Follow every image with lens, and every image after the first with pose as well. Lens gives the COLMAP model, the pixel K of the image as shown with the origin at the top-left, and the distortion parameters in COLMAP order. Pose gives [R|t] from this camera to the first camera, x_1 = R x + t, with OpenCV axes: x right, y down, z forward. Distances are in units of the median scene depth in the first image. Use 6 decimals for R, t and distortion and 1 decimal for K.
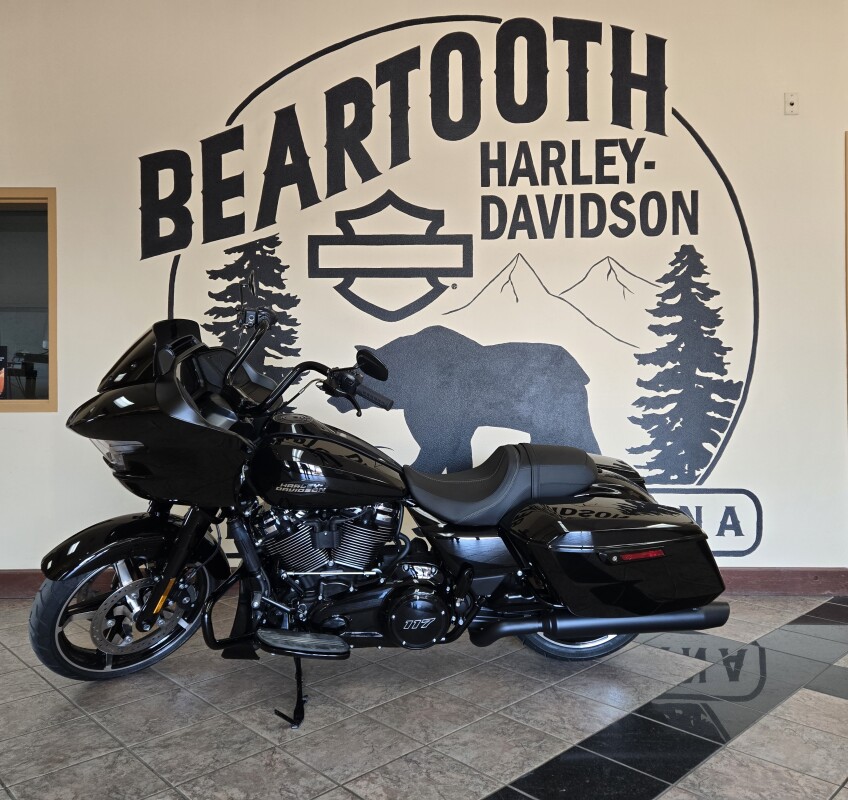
lens RADIAL K [[711.3, 0, 426.6], [0, 711.3, 386.5], [0, 0, 1]] dist [0.108828, -0.108562]
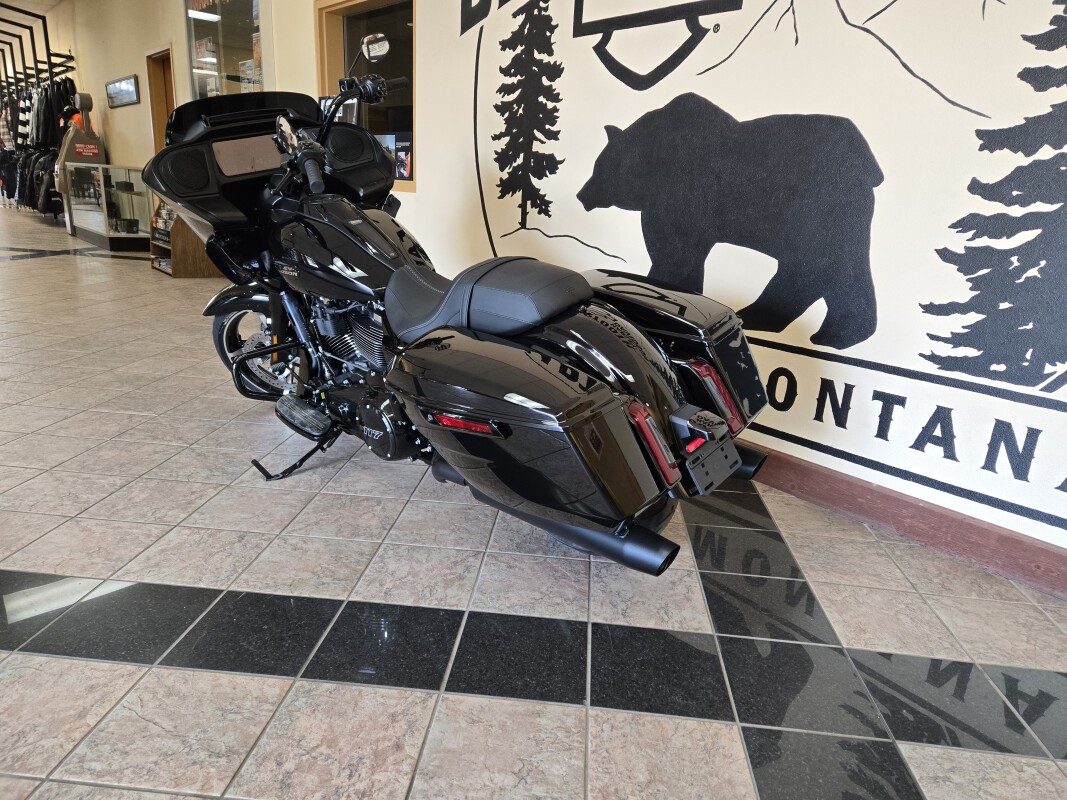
lens RADIAL K [[711.7, 0, 537.1], [0, 711.7, 398.7], [0, 0, 1]] dist [0.066818, -0.045985]
pose [[0.655614, 0.253004, -0.711448, 0.508413], [-0.046965, 0.954035, 0.295993, 0.000867], [0.753634, -0.160644, 0.637361, 0.372263]]
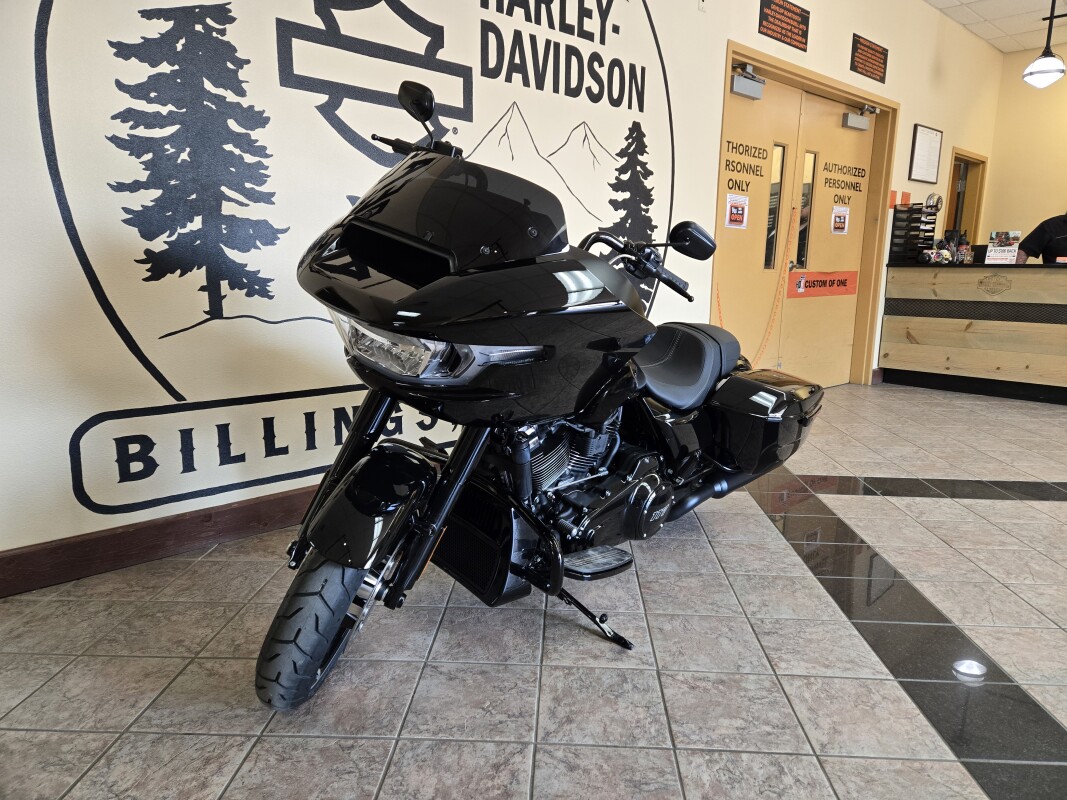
lens RADIAL K [[711.7, 0, 537.1], [0, 711.7, 398.7], [0, 0, 1]] dist [0.066818, -0.045985]
pose [[0.729337, -0.110492, 0.675173, -0.487255], [-0.028157, 0.981189, 0.190987, 0.002387], [-0.683575, -0.158305, 0.712506, 0.293641]]
